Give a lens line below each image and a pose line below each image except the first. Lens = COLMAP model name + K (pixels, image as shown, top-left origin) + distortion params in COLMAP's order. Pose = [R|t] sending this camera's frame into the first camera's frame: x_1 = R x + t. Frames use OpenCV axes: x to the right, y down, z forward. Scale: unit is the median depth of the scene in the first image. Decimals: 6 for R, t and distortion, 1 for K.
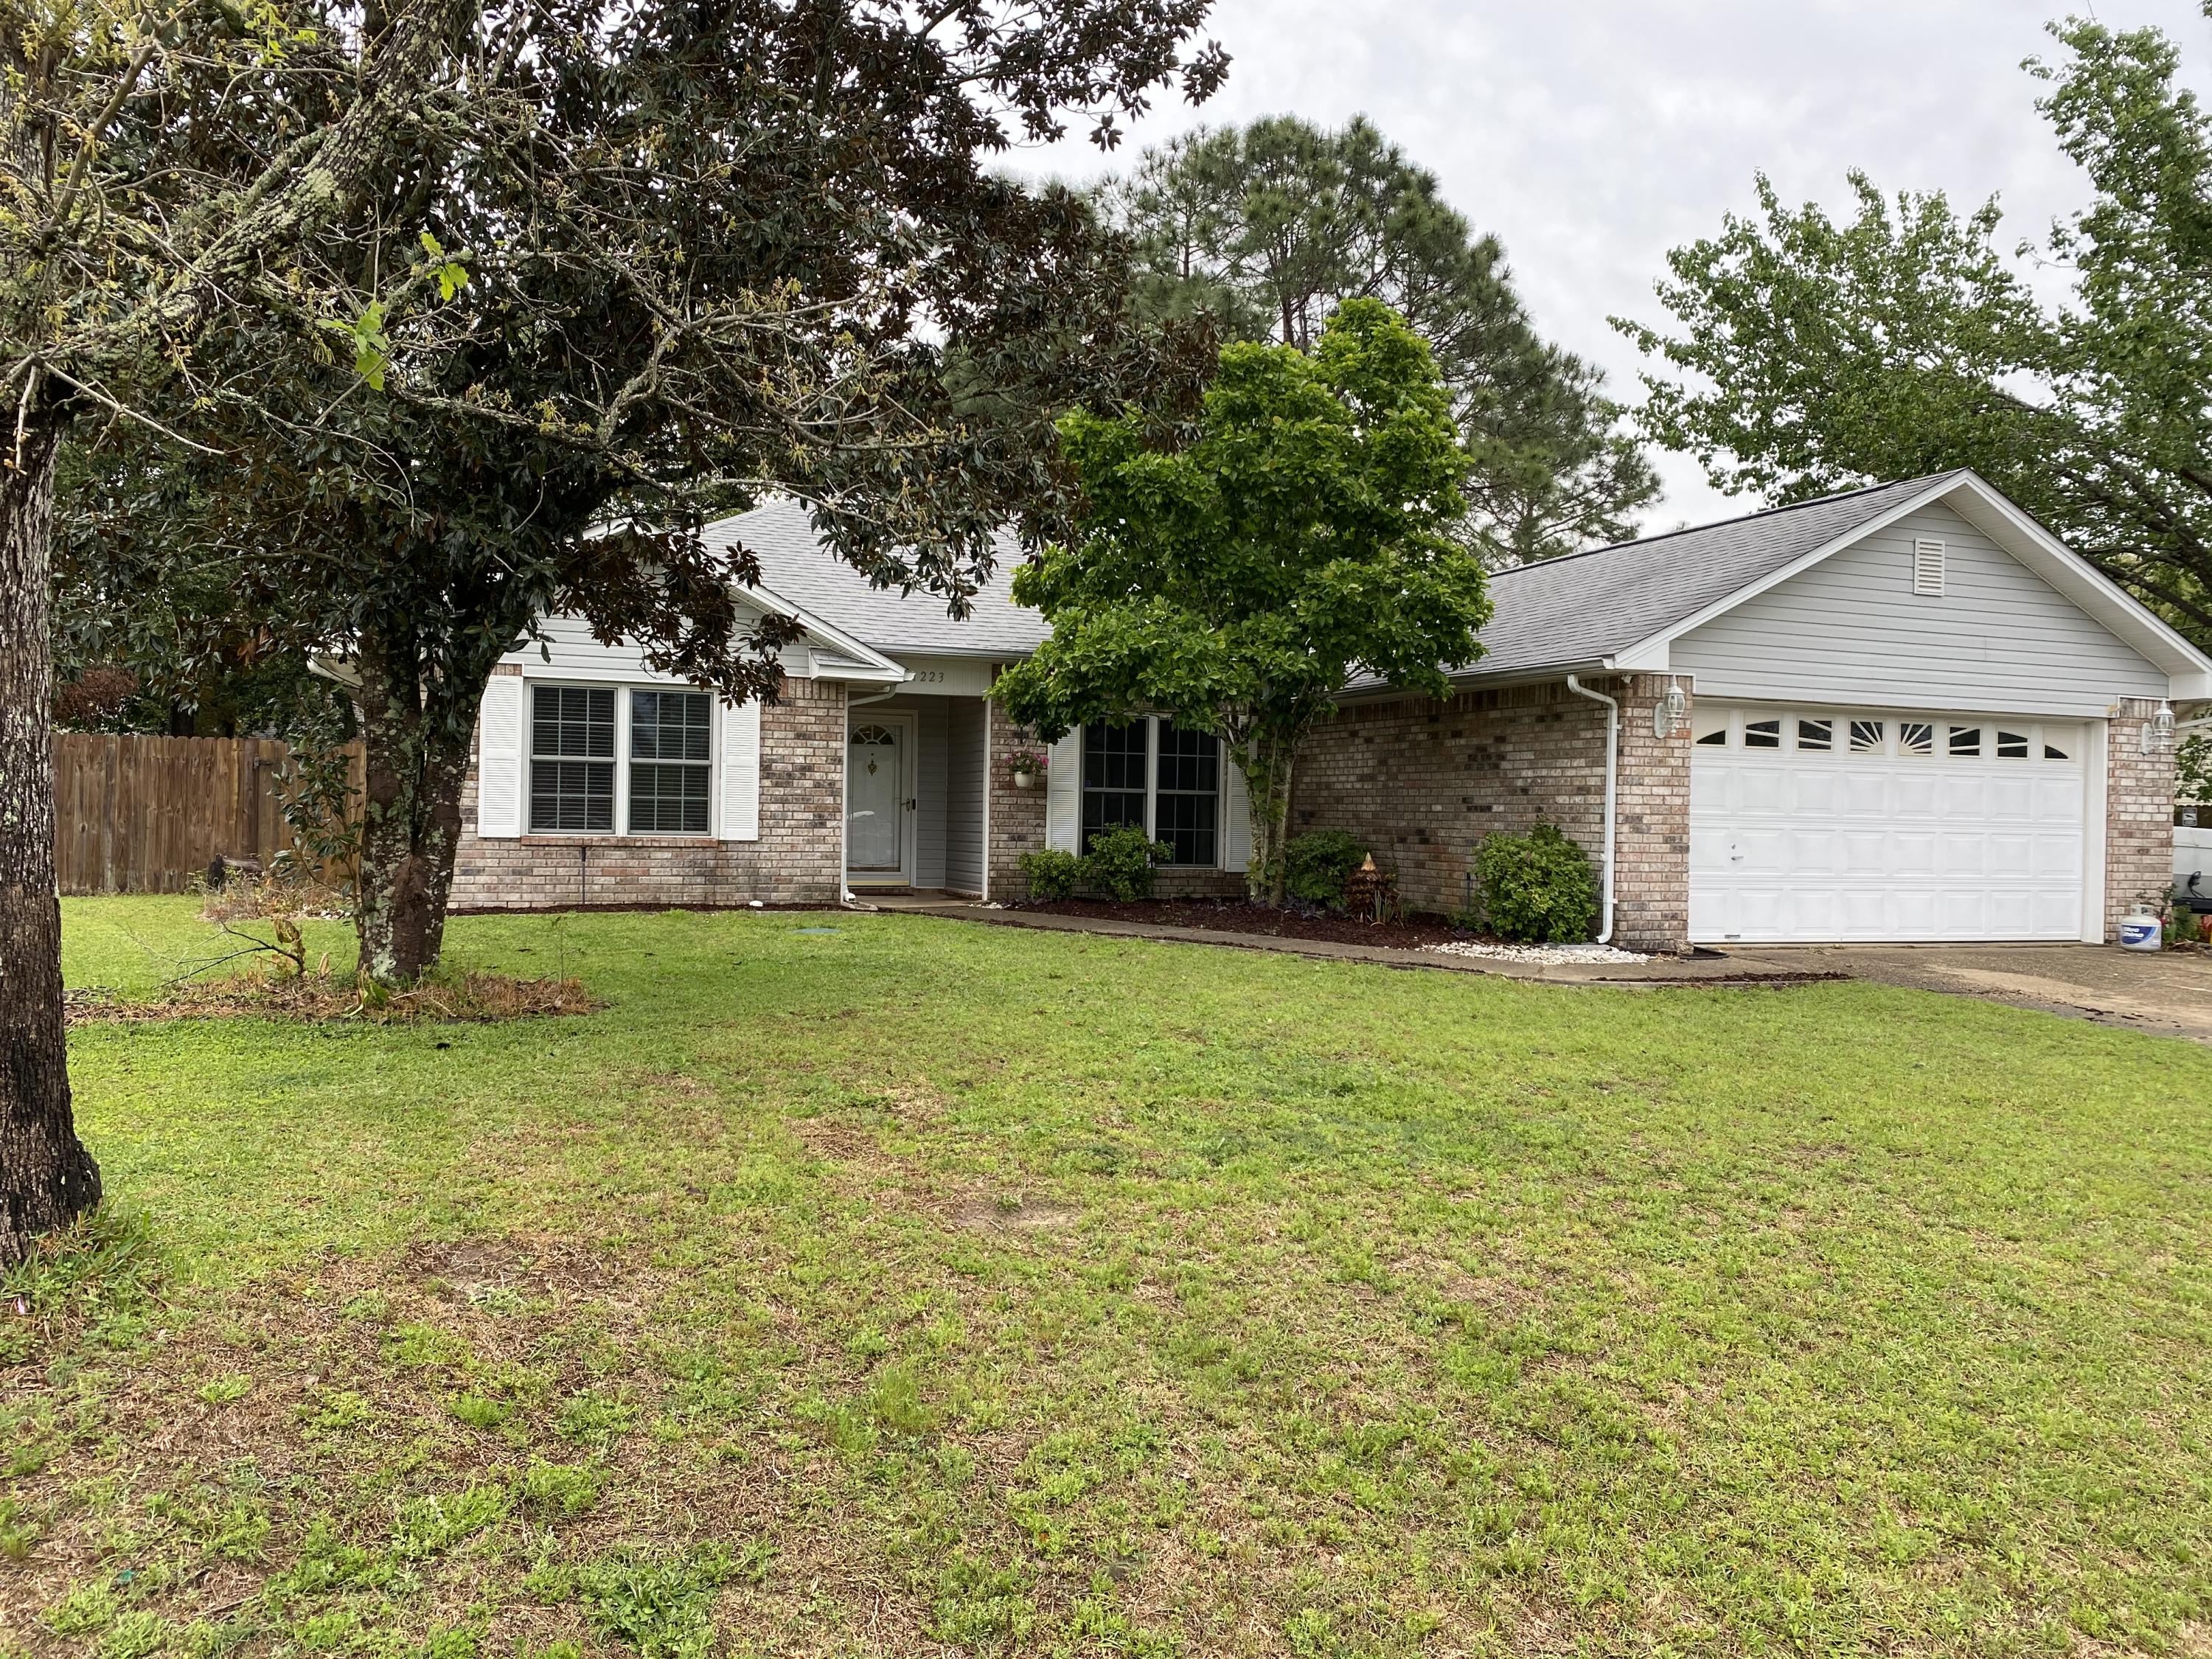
lens RADIAL K [[1707.3, 0, 1108.4], [0, 1707.3, 829.9], [0, 0, 1]] dist [0.046041, -0.050356]
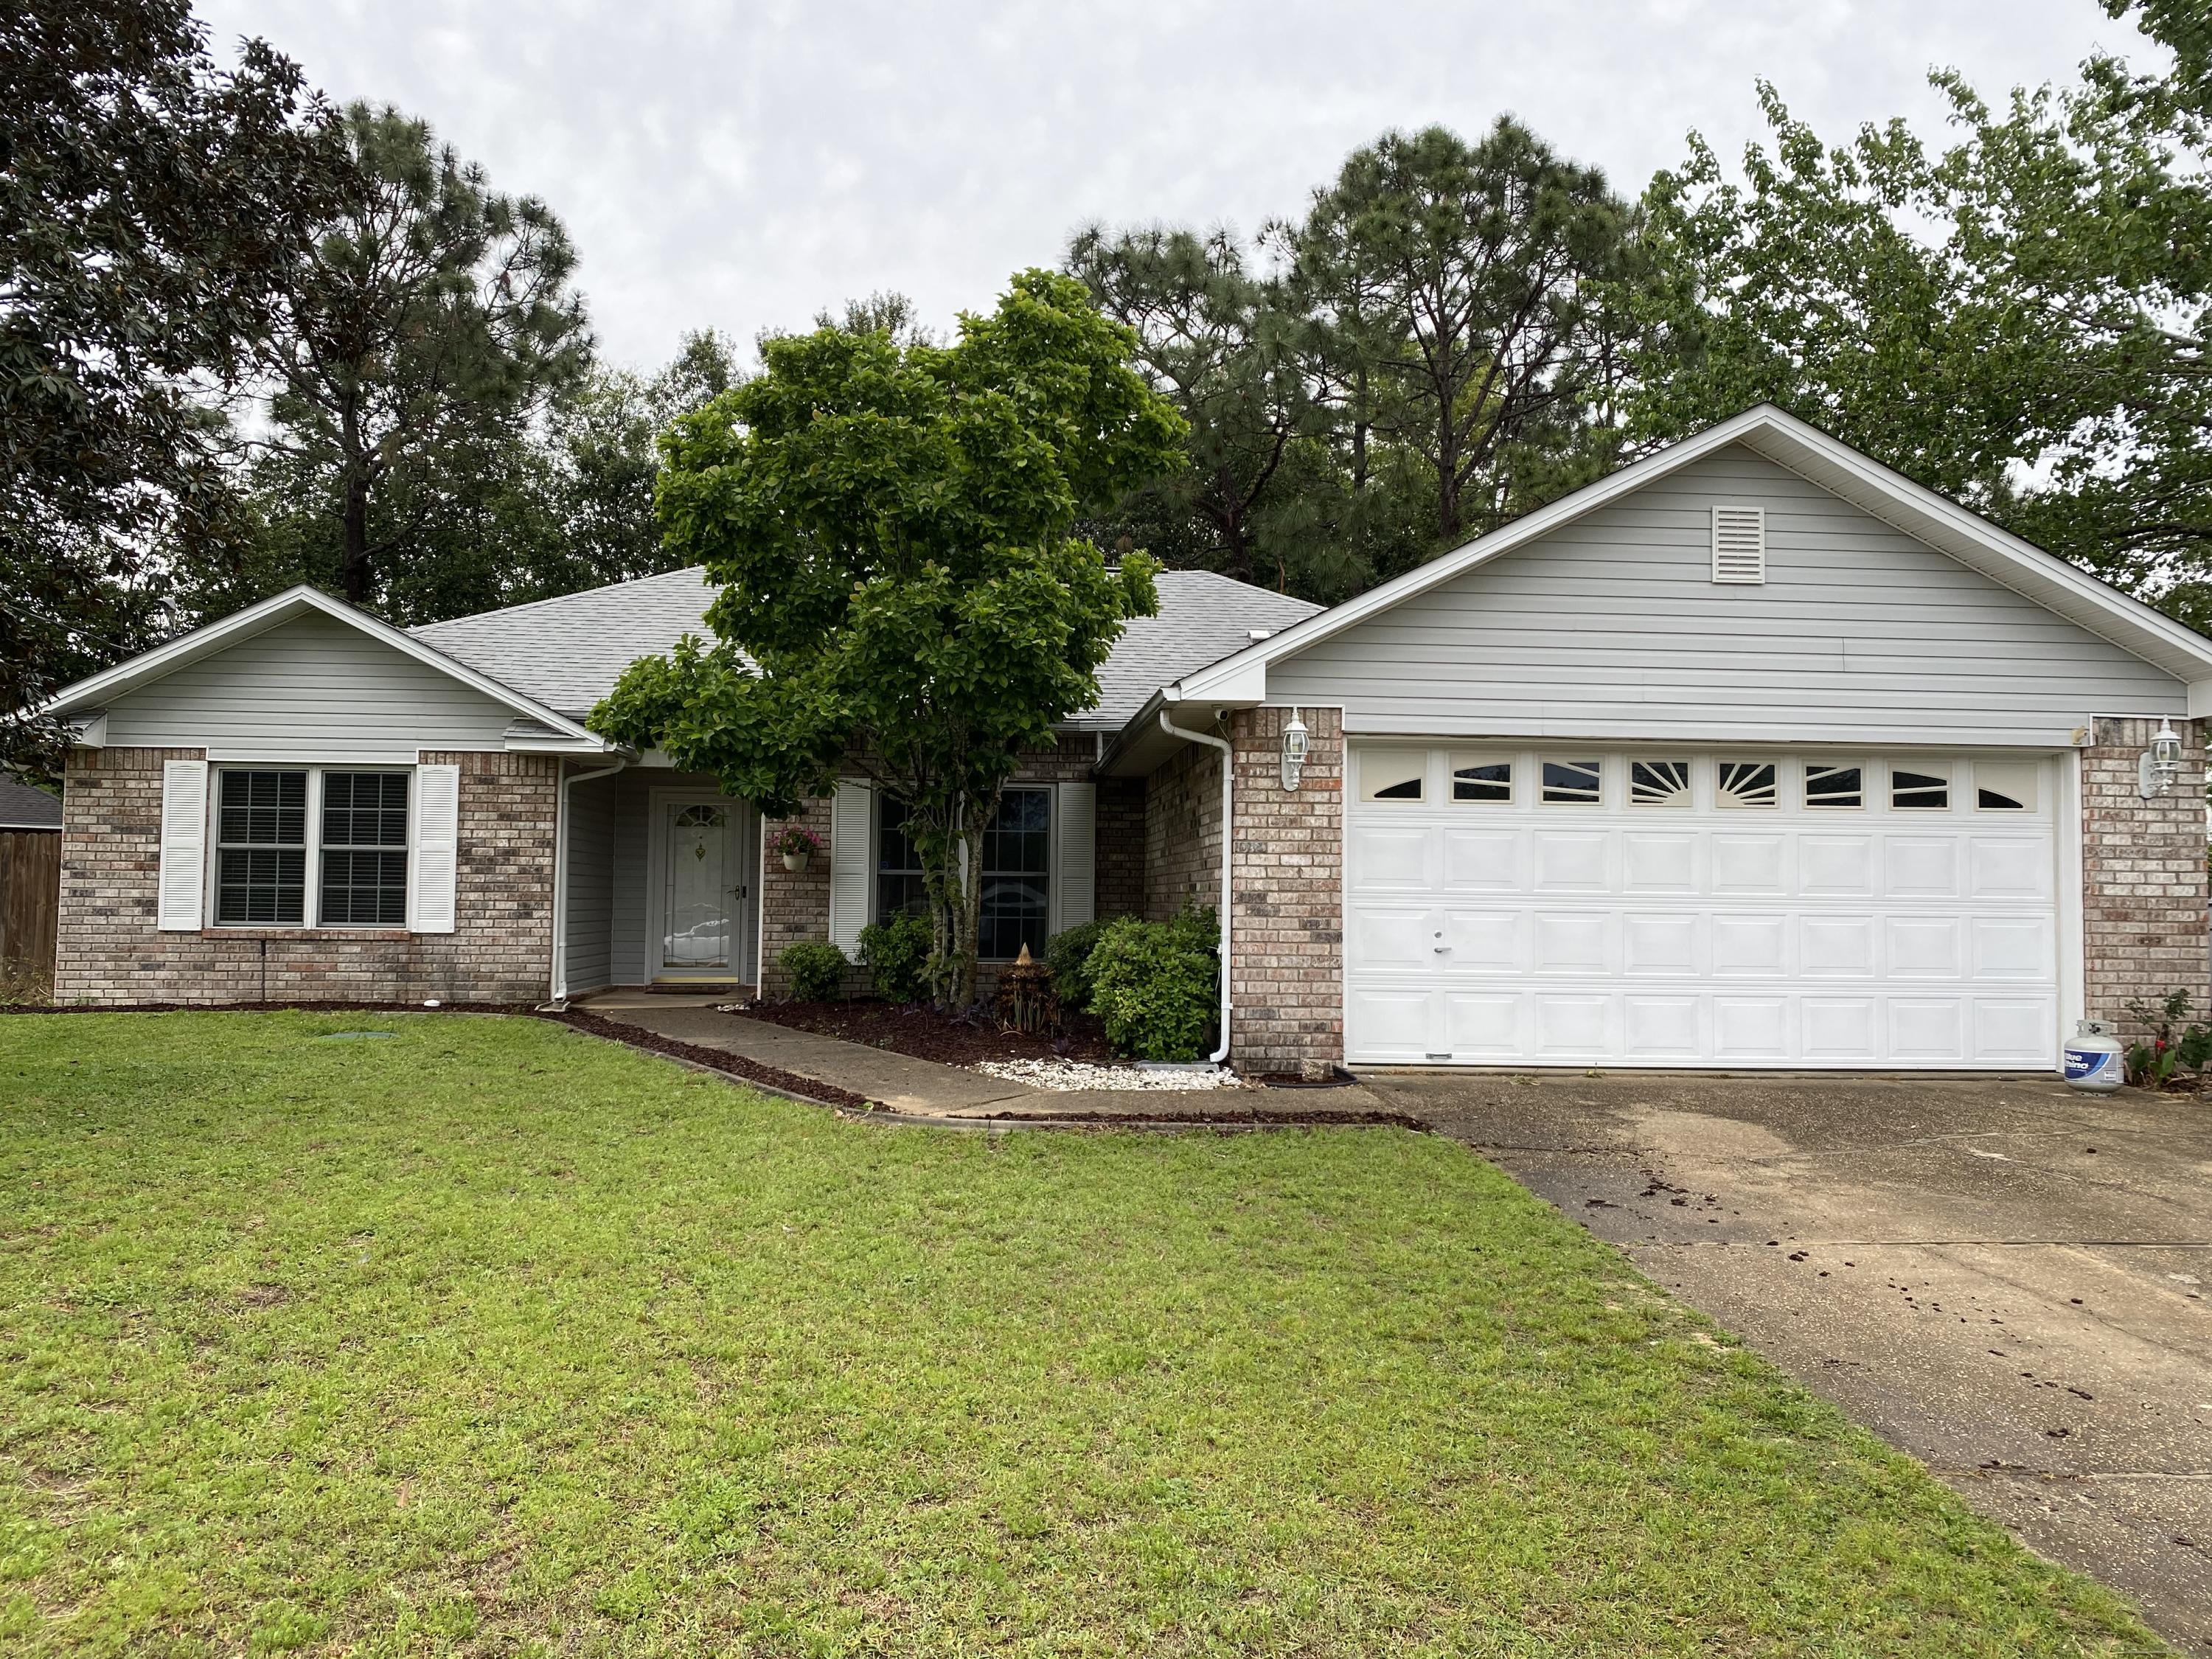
lens RADIAL K [[1707.3, 0, 1104.3], [0, 1707.3, 842.5], [0, 0, 1]] dist [0.046041, -0.050356]
pose [[0.958623, -0.018741, -0.284060, 0.400776], [0.004749, 0.998745, -0.049864, 0.005677], [0.284638, 0.046451, 0.957509, 0.228876]]
